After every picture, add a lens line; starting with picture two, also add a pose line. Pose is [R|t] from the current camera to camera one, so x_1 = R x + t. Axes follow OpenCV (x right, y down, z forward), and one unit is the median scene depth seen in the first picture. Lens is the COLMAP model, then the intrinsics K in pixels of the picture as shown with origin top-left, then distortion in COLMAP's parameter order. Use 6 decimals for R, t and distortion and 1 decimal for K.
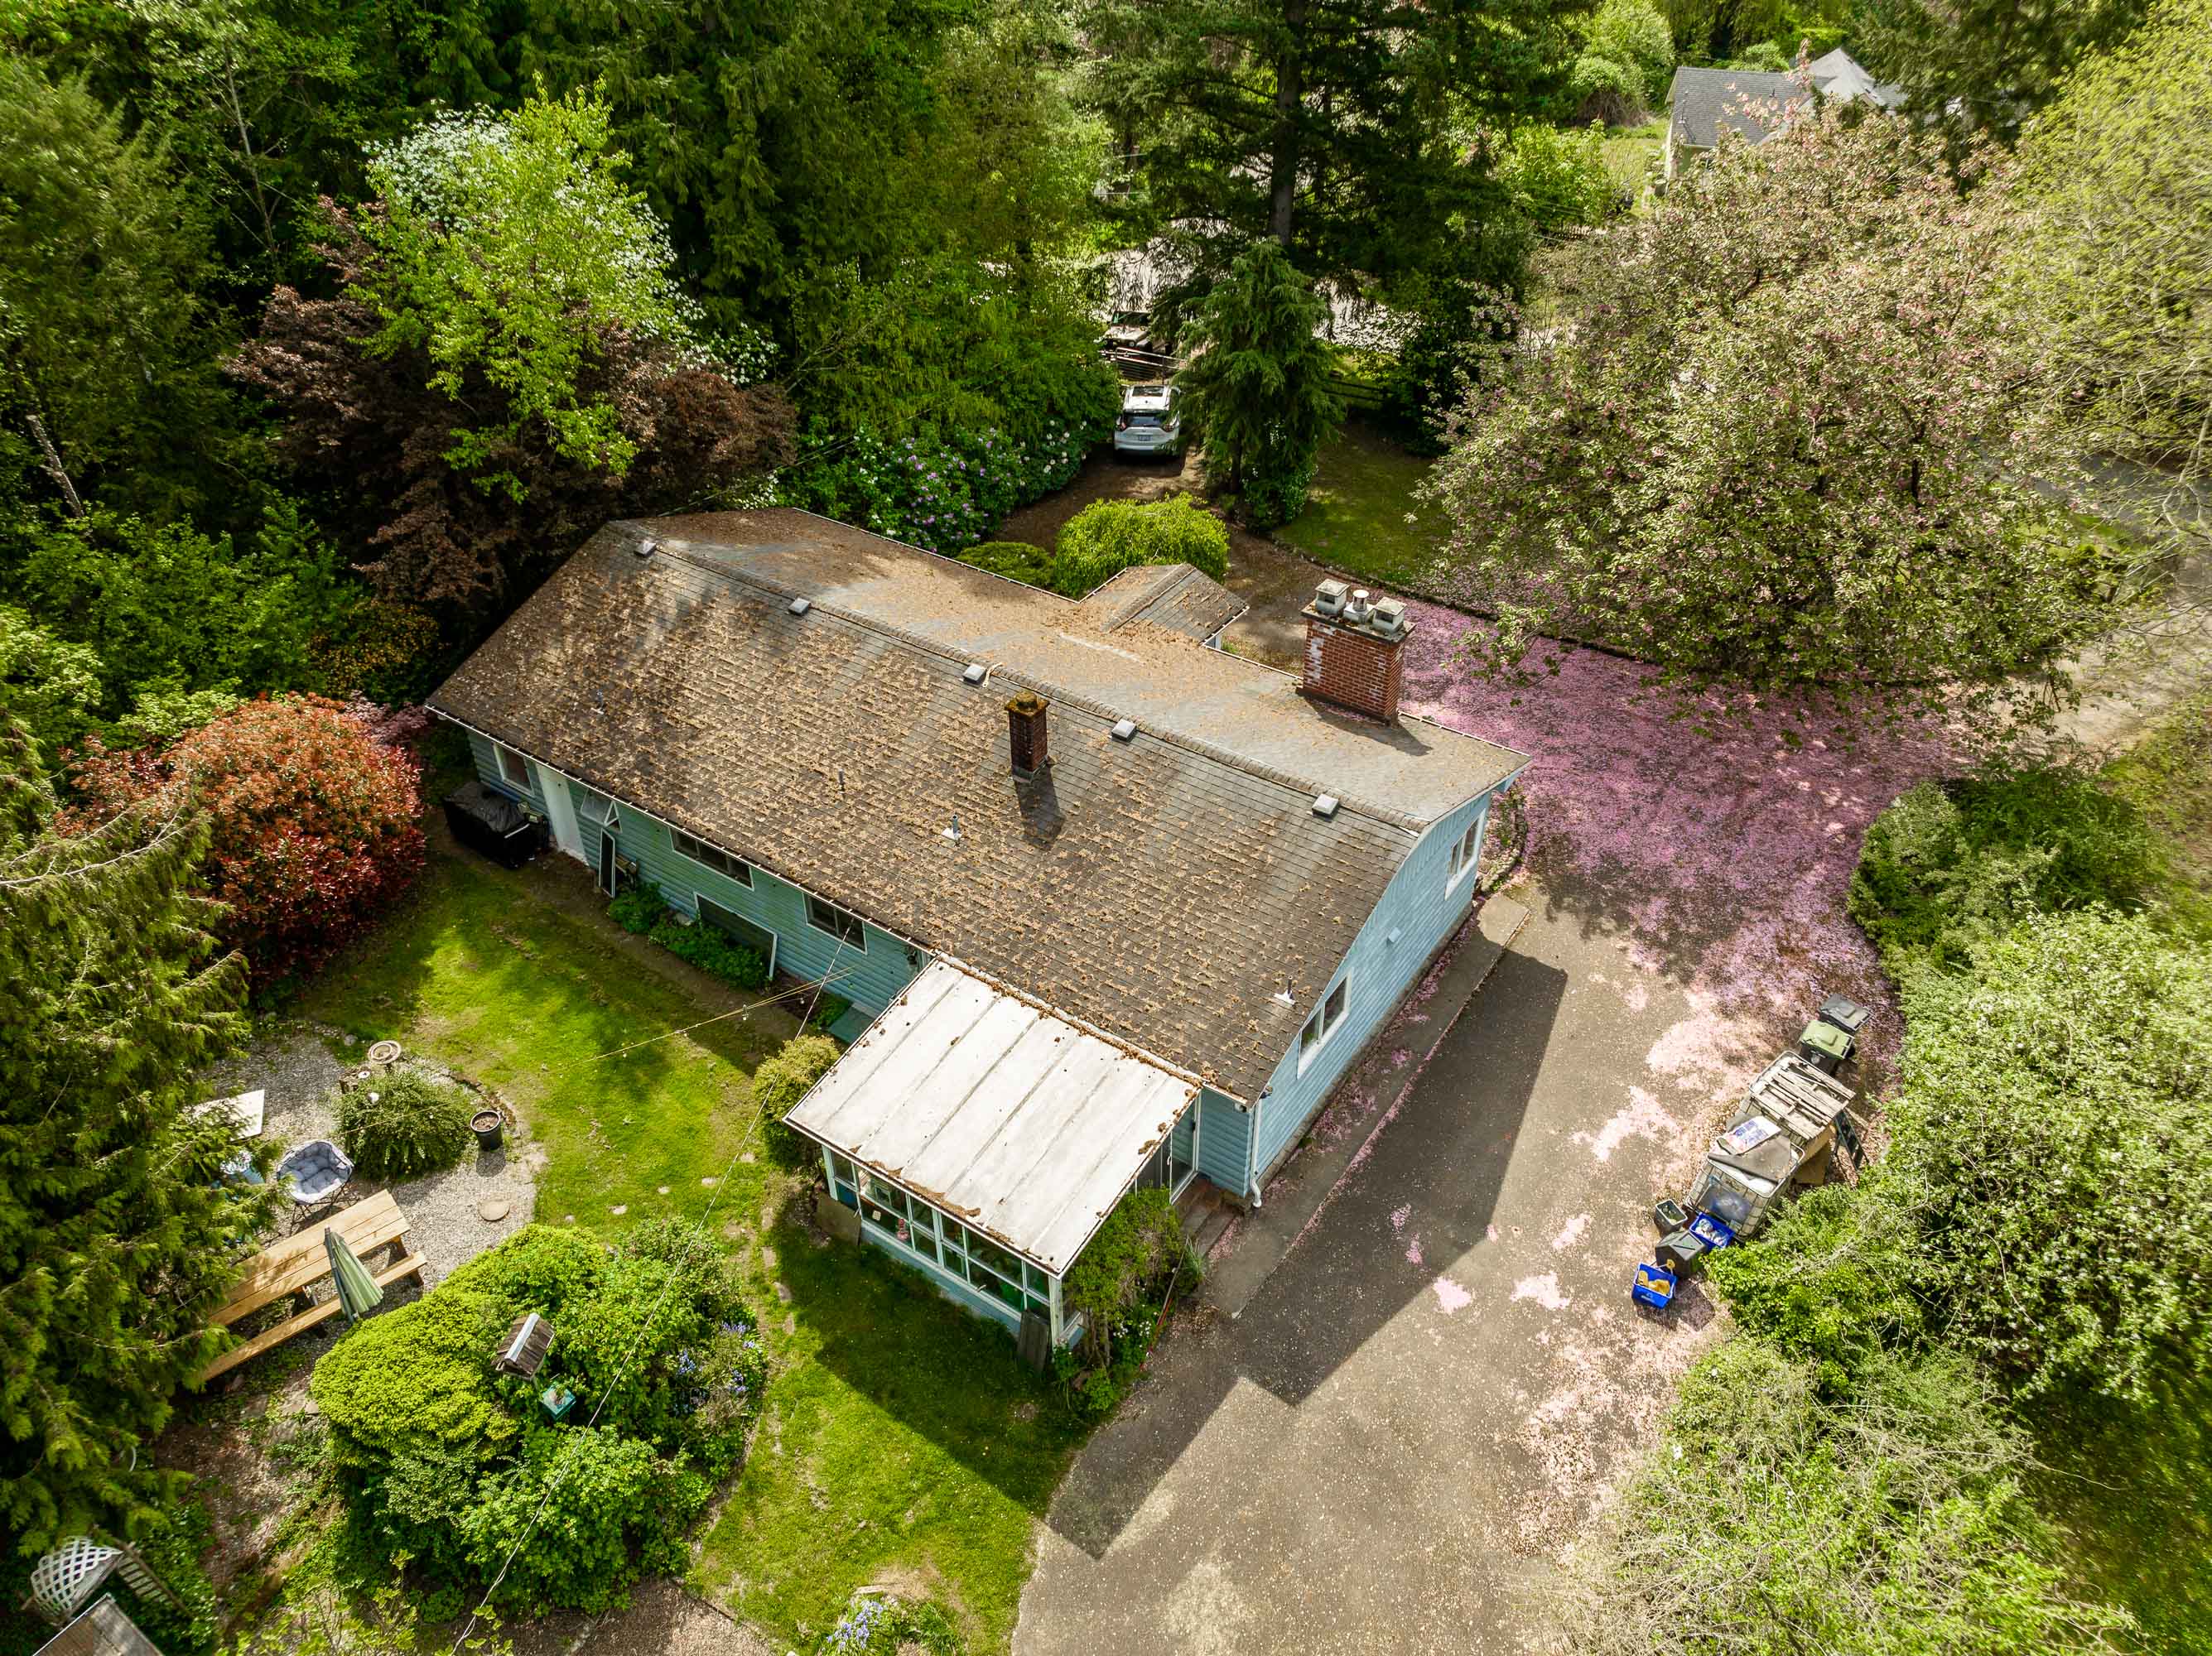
lens RADIAL K [[1570.5, 0, 1106.0], [0, 1570.5, 828.0], [0, 0, 1]] dist [-0.028097, -0.002339]
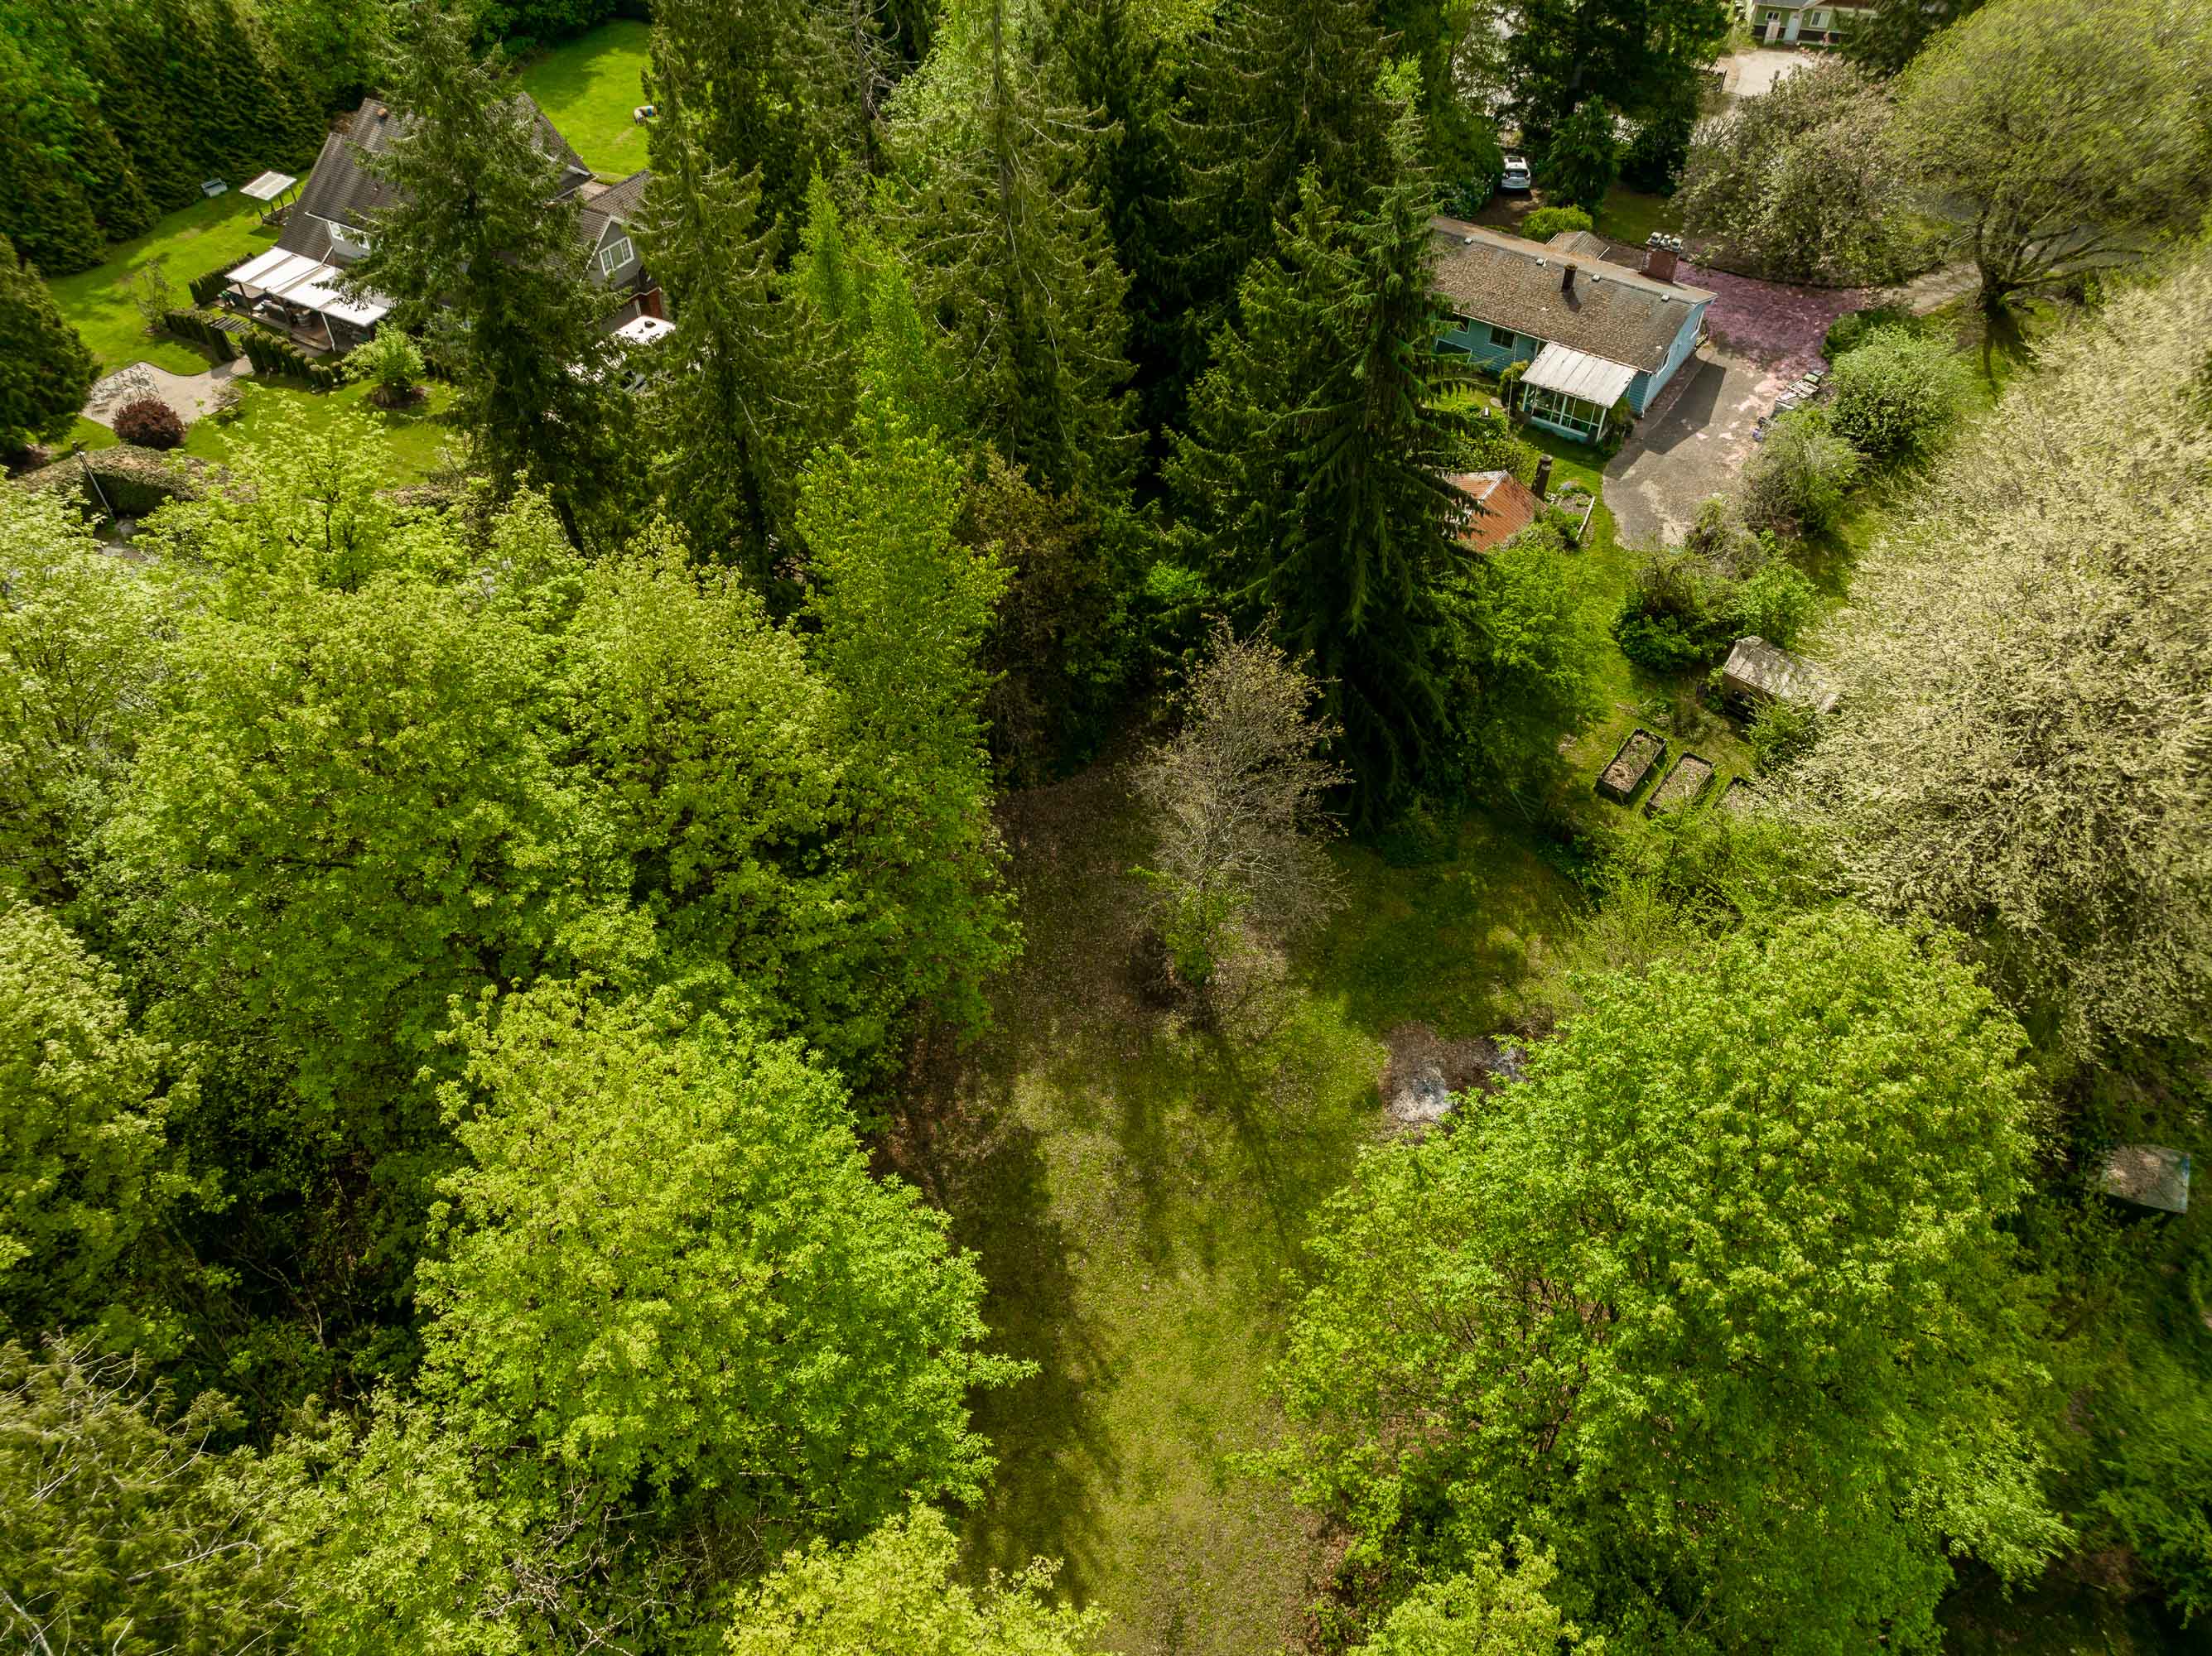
lens RADIAL K [[1570.5, 0, 1106.0], [0, 1570.5, 828.0], [0, 0, 1]] dist [-0.028097, -0.002339]
pose [[0.999915, 0.003466, 0.012536, -1.079189], [-0.005245, 0.989458, 0.144722, 0.622880], [-0.011902, -0.144775, 0.989393, -2.405938]]
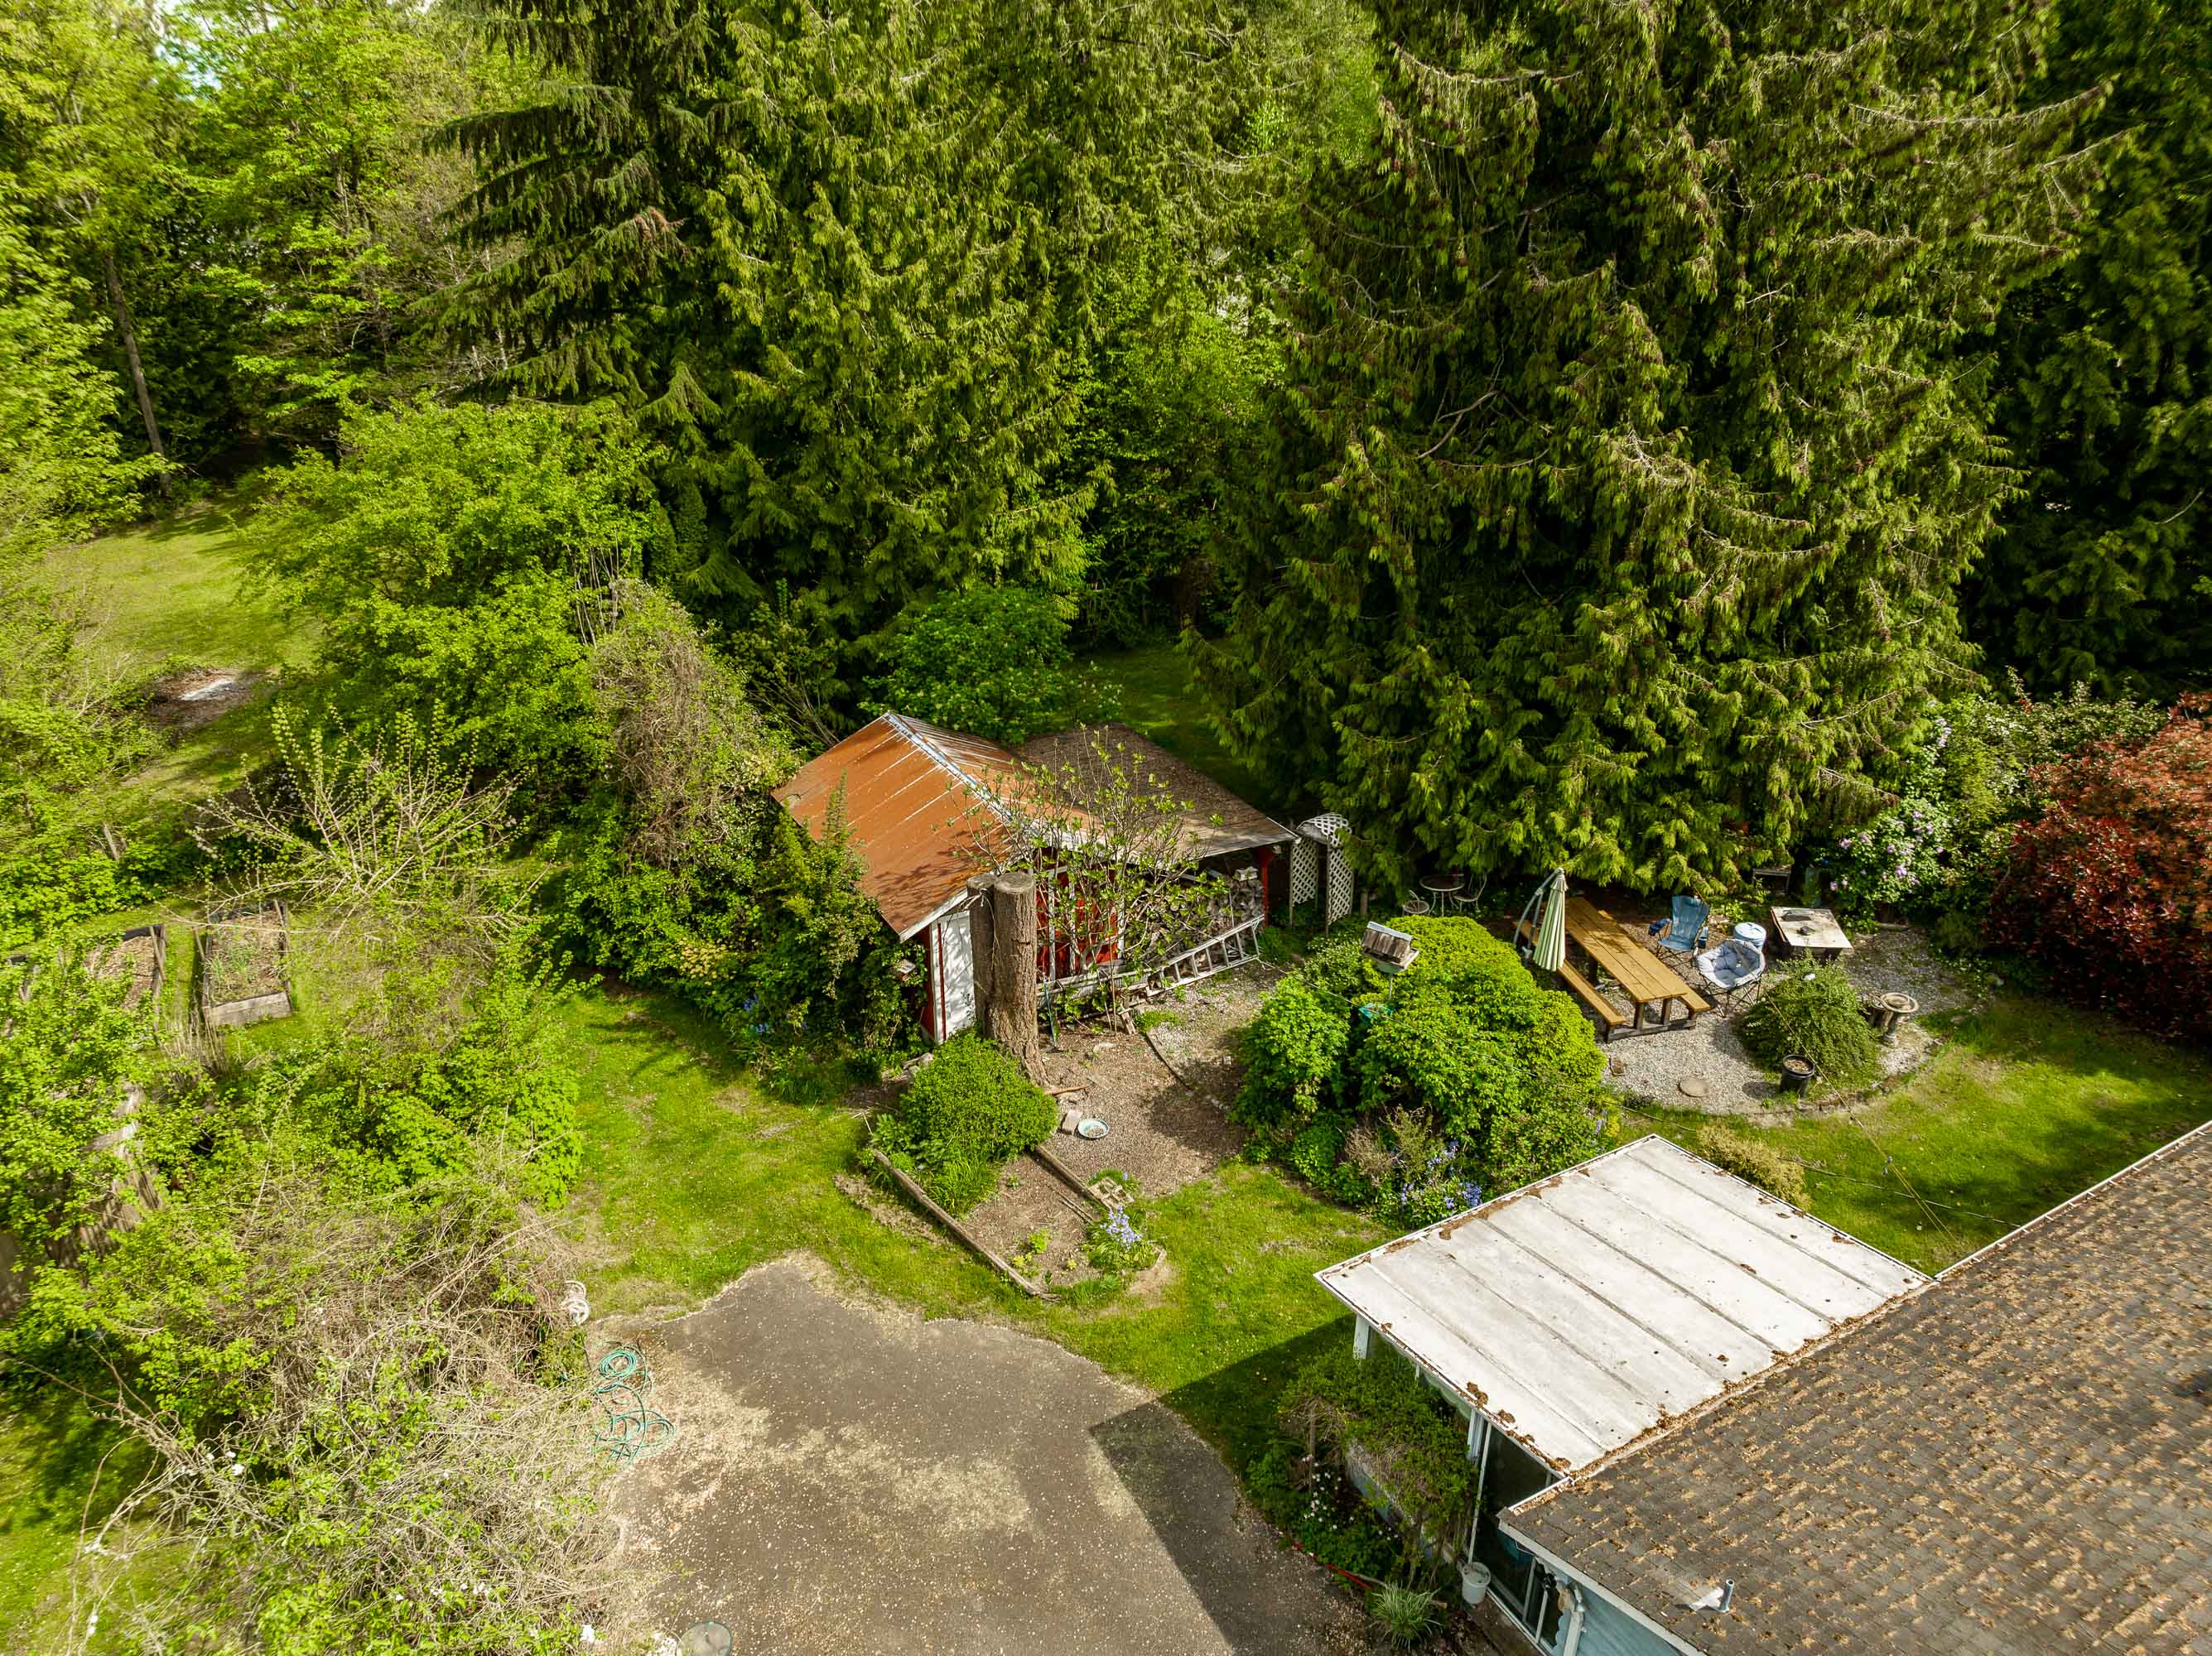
lens RADIAL K [[1557.5, 0, 1107.0], [0, 1557.5, 841.3], [0, 0, 1]] dist [-0.027483, -0.014377]
pose [[-0.439925, 0.393961, -0.807007, 0.459456], [-0.541717, 0.600309, 0.588363, -0.203329], [0.716246, 0.696005, -0.050675, 0.666137]]
